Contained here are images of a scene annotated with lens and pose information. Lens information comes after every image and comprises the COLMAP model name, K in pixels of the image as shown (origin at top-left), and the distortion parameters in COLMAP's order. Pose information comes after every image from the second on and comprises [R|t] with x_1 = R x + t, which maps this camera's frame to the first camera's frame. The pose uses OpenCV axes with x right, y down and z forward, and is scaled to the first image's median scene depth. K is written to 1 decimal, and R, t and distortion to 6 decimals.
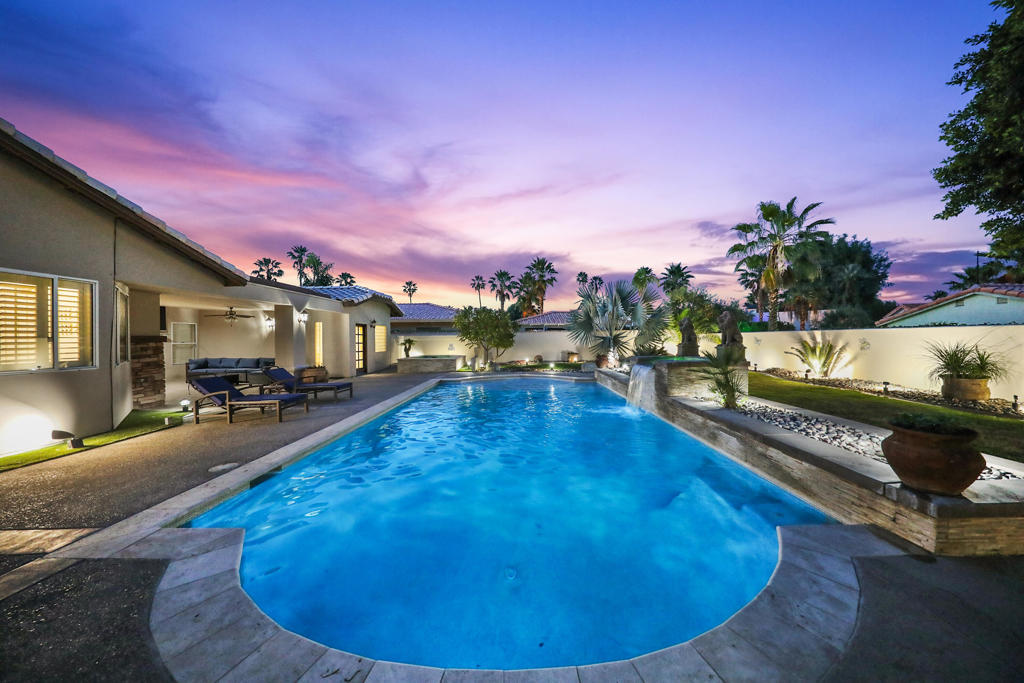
lens RADIAL K [[317.7, 0, 515.4], [0, 317.7, 337.3], [0, 0, 1]] dist [-0.000815, -0.000010]
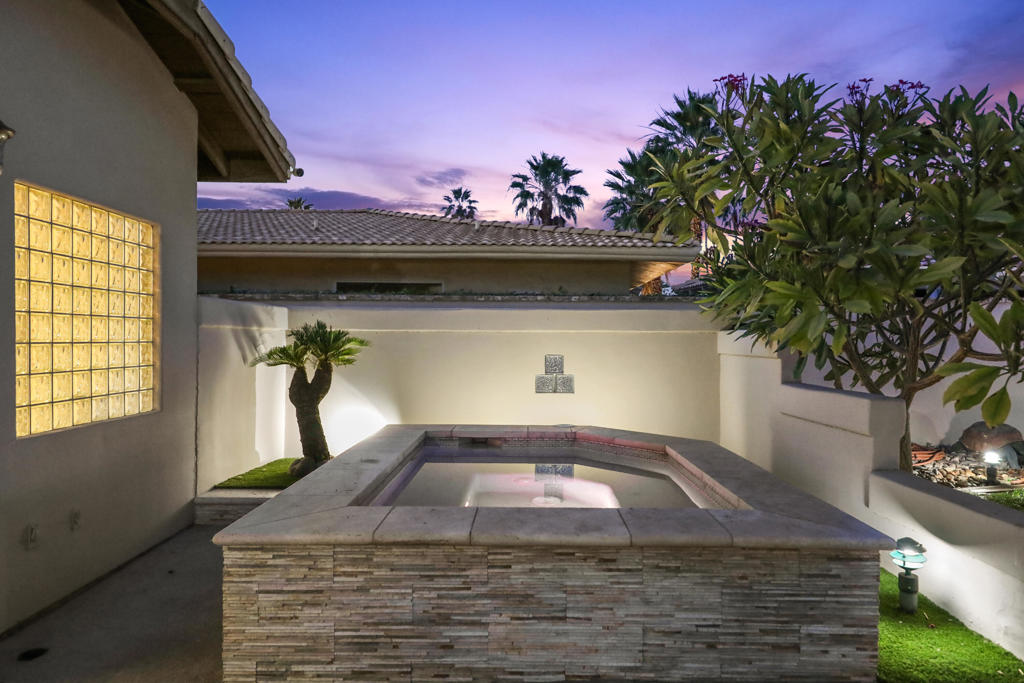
lens RADIAL K [[689.6, 0, 513.4], [0, 689.6, 337.6], [0, 0, 1]] dist [-0.000749, -0.000306]
pose [[0.999689, 0.015866, -0.019218, -0.221299], [-0.015760, 0.999860, 0.005679, 0.007244], [0.019305, -0.005375, 0.999799, 0.627821]]
